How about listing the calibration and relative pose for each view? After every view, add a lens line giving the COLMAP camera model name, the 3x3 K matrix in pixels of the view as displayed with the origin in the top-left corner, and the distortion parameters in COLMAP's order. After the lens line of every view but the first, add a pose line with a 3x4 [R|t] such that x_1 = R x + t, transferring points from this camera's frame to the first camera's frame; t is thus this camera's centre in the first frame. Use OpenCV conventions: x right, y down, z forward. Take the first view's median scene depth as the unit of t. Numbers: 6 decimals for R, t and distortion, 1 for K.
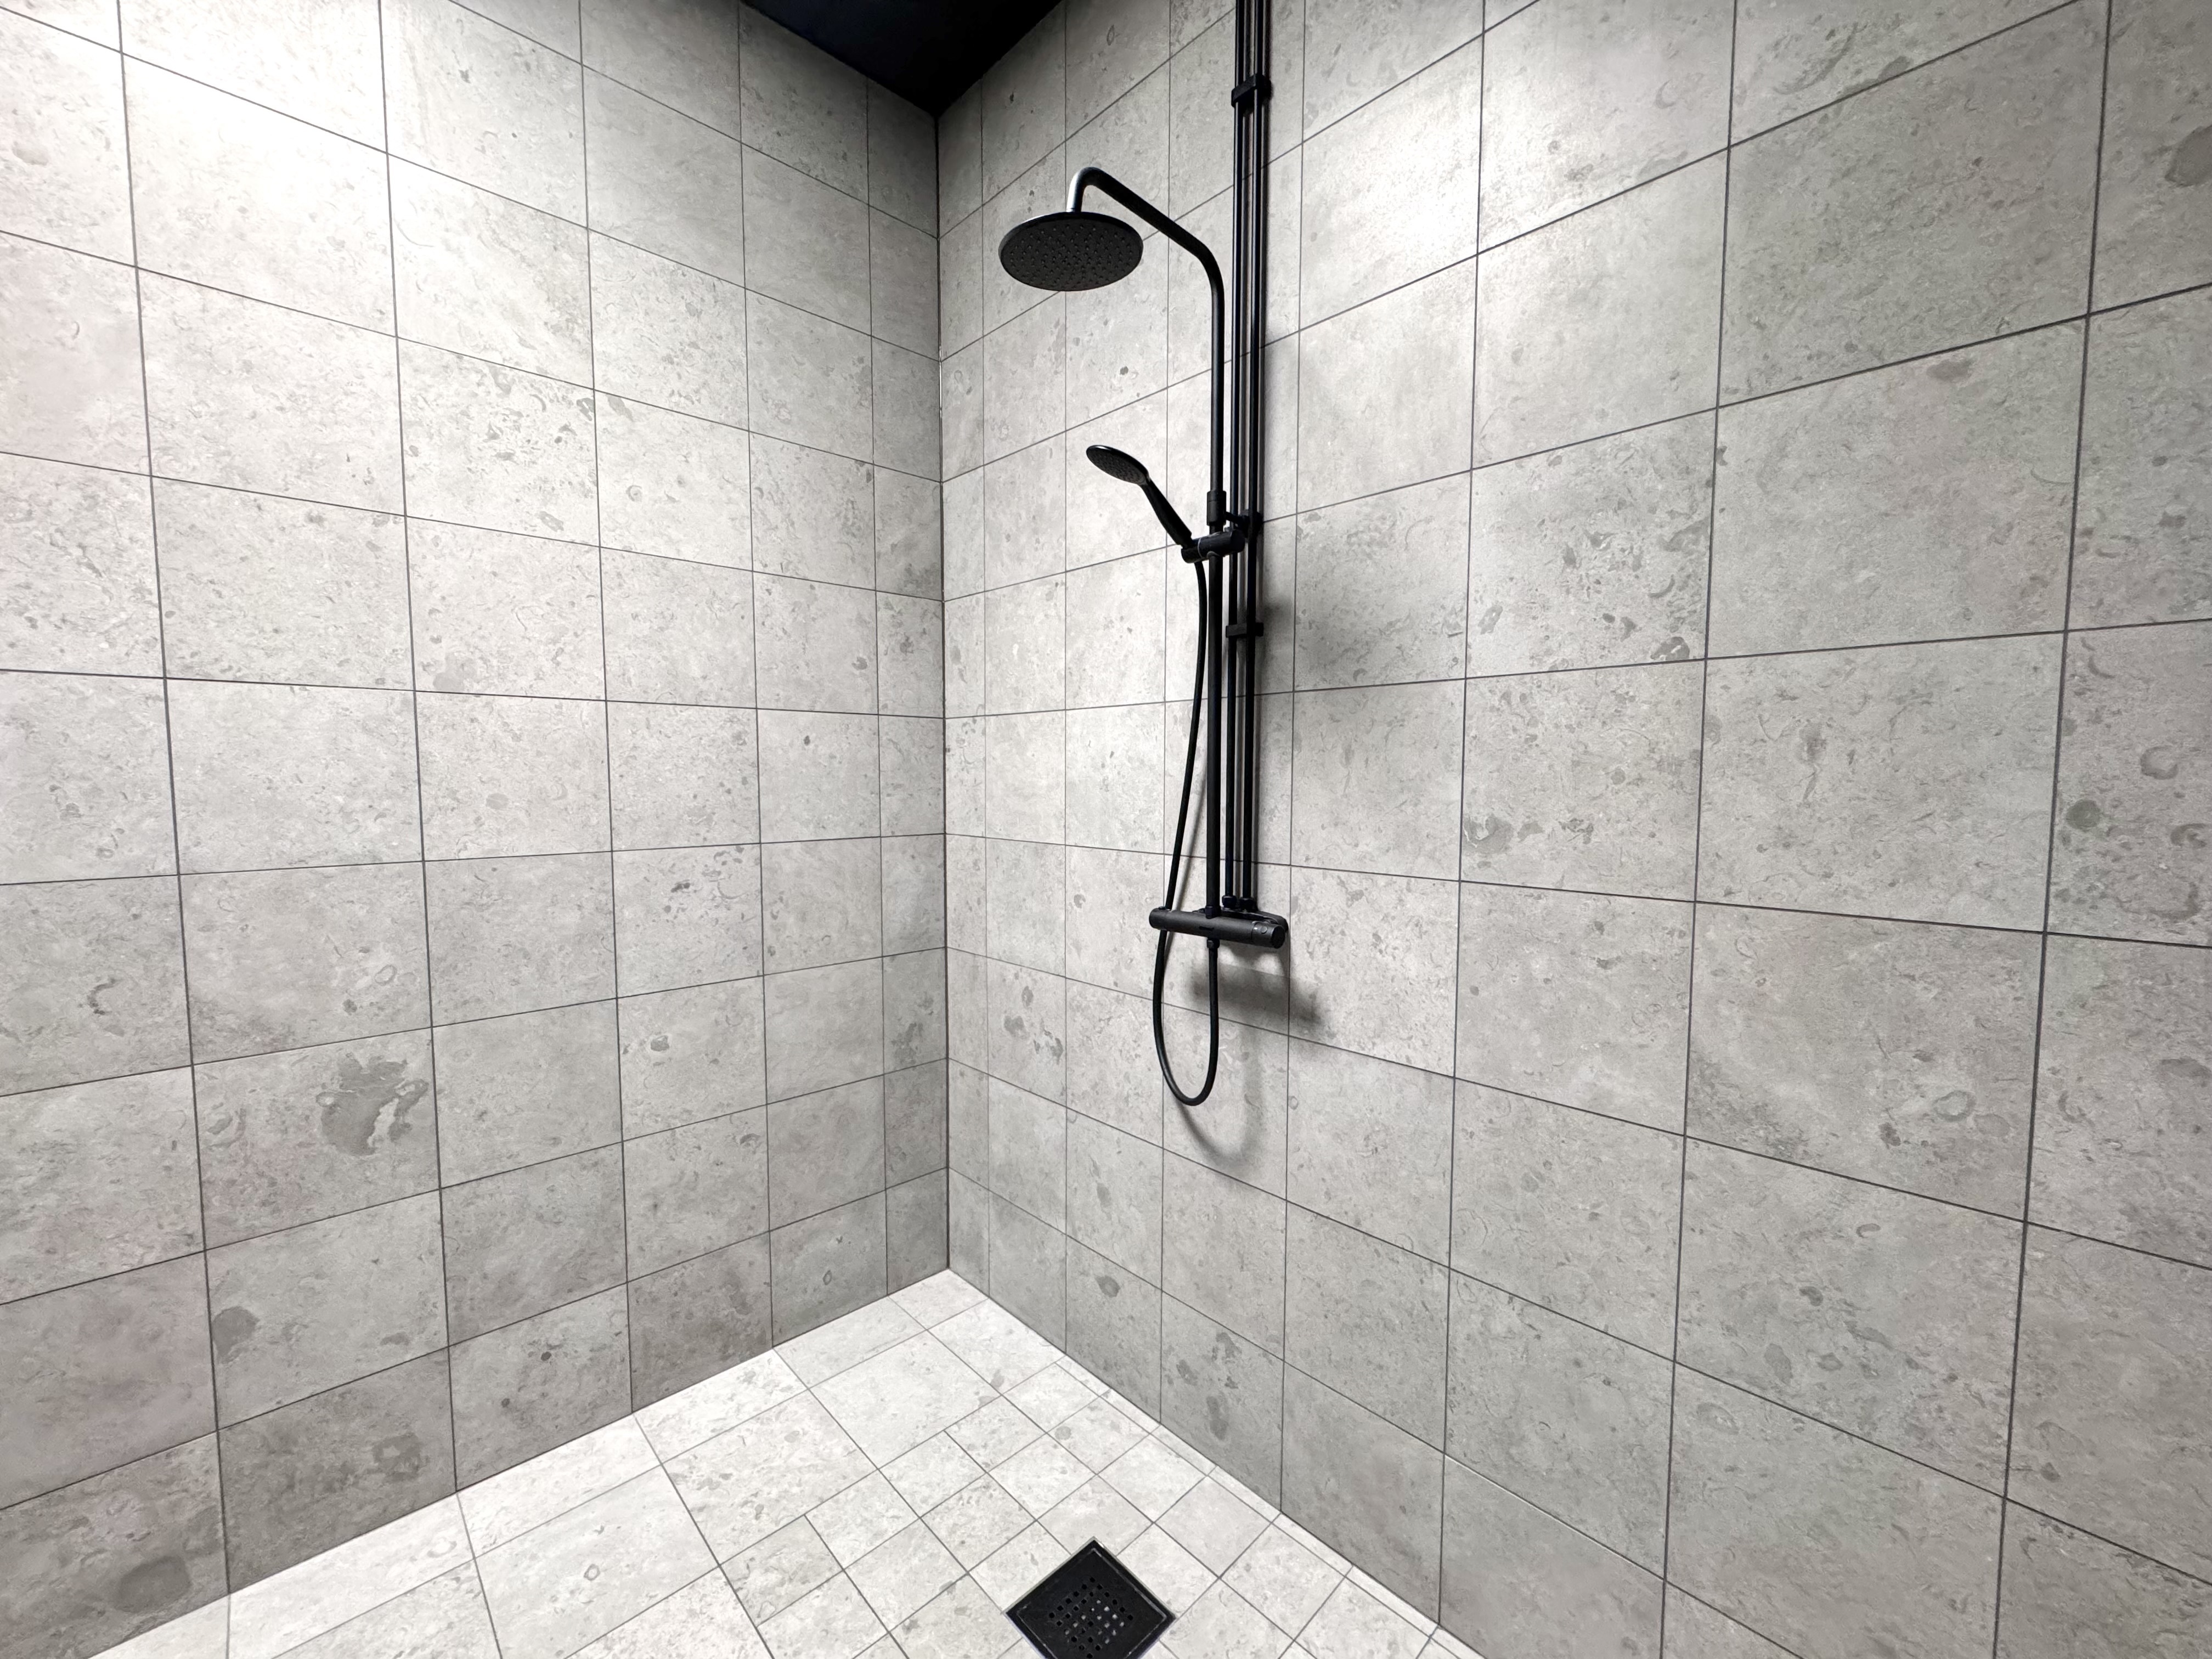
lens RADIAL K [[879.3, 0, 1105.5], [0, 879.3, 831.6], [0, 0, 1]] dist [-0.002756, 0.000954]
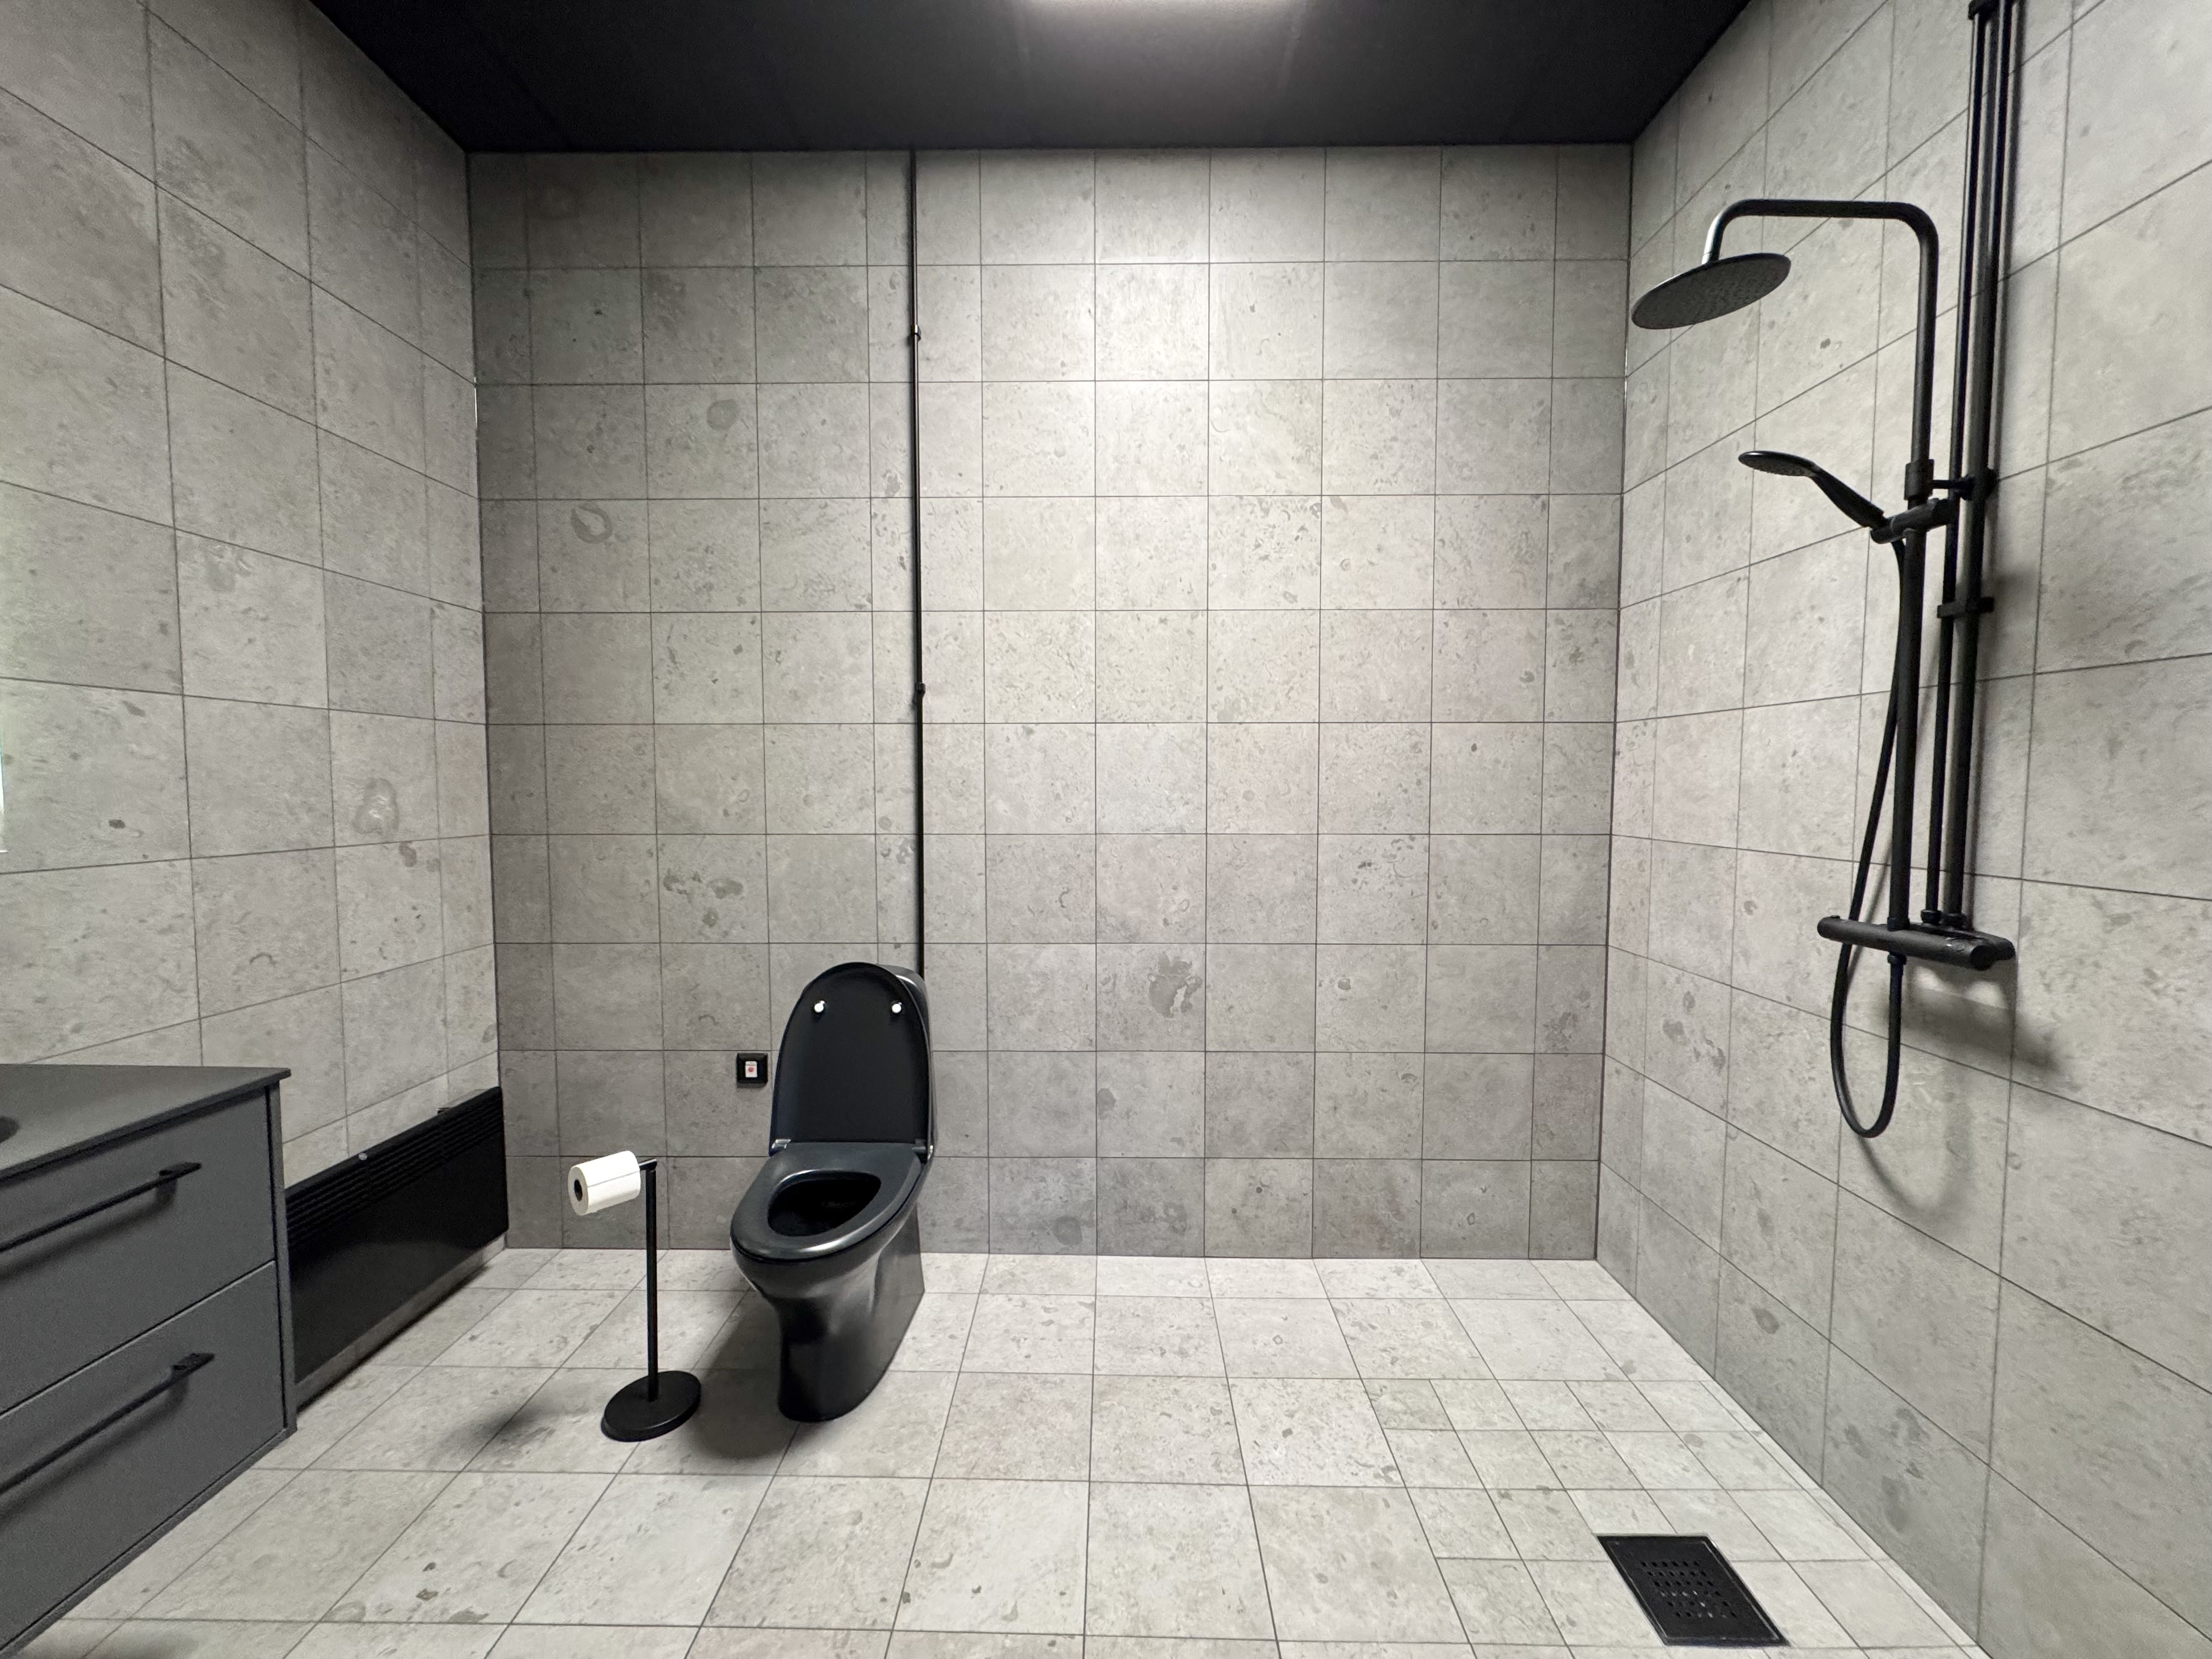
lens RADIAL K [[879.3, 0, 1103.8], [0, 879.3, 832.5], [0, 0, 1]] dist [-0.002756, 0.000954]
pose [[0.713722, 0.038944, -0.699346, 0.157440], [-0.045026, 0.998939, 0.009677, 0.023352], [0.698981, 0.024582, 0.714718, -0.207804]]
